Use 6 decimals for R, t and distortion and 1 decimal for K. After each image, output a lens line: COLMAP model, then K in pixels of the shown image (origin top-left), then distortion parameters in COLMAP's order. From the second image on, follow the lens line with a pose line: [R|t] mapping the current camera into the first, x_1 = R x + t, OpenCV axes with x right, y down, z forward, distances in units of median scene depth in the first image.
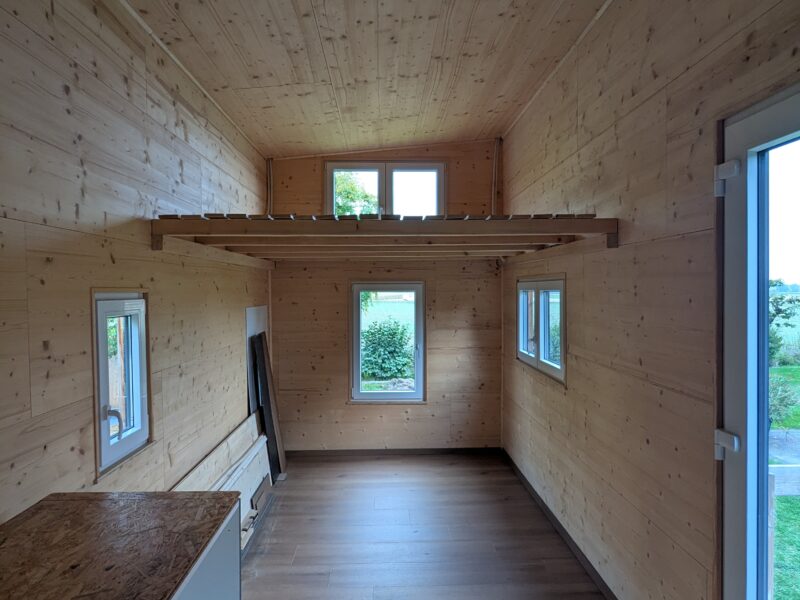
lens RADIAL K [[506.0, 0, 392.3], [0, 506.0, 303.3], [0, 0, 1]] dist [0.005000, -0.004506]
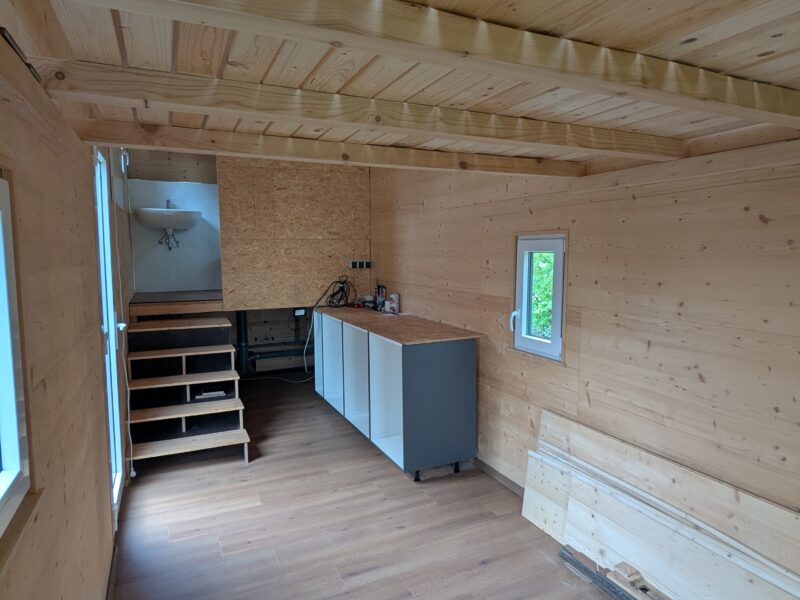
lens RADIAL K [[506.0, 0, 392.3], [0, 506.0, 303.3], [0, 0, 1]] dist [0.005000, -0.004506]
pose [[-0.919792, 0.049038, -0.389331, 0.230738], [-0.001718, 0.991648, 0.128962, -0.007531], [0.392403, 0.119287, -0.912025, 1.322730]]
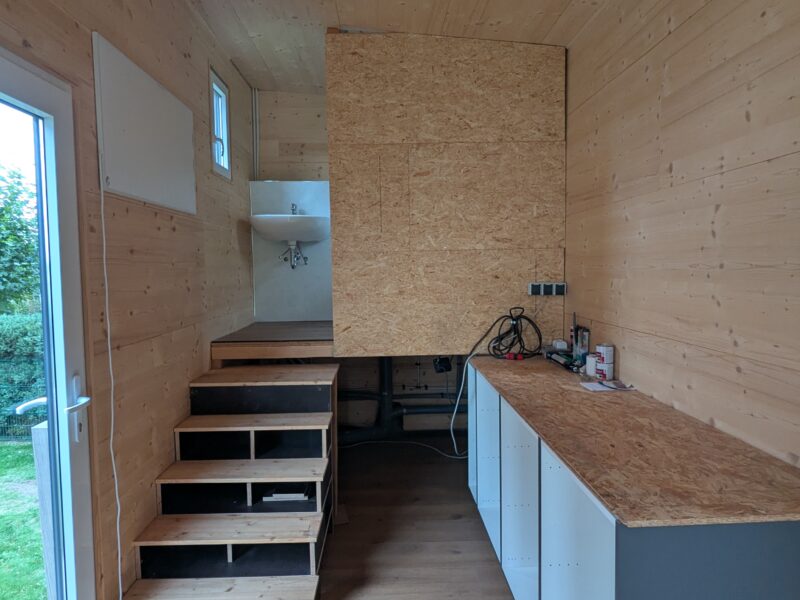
lens RADIAL K [[506.0, 0, 392.3], [0, 506.0, 303.3], [0, 0, 1]] dist [0.005000, -0.004506]
pose [[-0.999798, 0.019547, 0.004662, 0.001702], [0.019901, 0.995284, 0.094945, 0.004811], [-0.002784, 0.095019, -0.995472, 0.815798]]
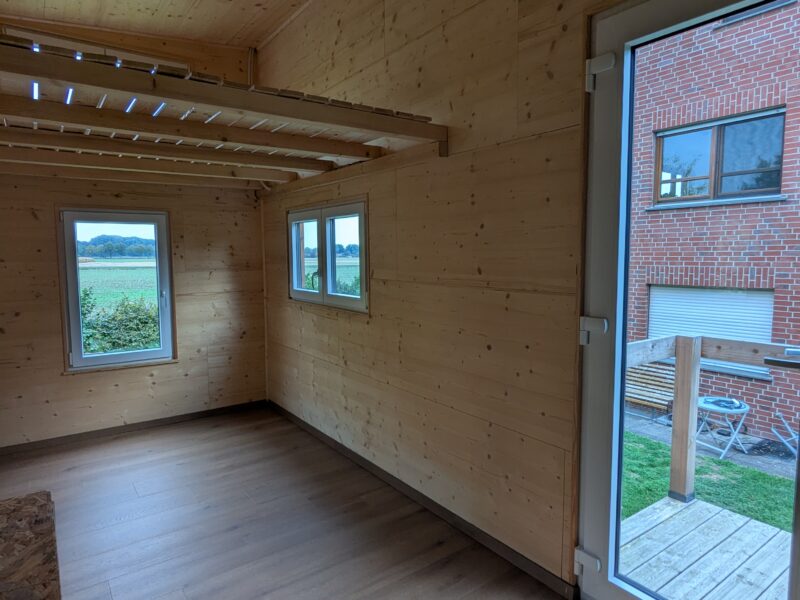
lens RADIAL K [[506.0, 0, 392.3], [0, 506.0, 303.3], [0, 0, 1]] dist [0.005000, -0.004506]
pose [[0.825683, -0.054846, 0.561461, -0.143377], [0.016738, 0.997206, 0.072797, 0.068583], [-0.563885, -0.050709, 0.824295, 0.176683]]
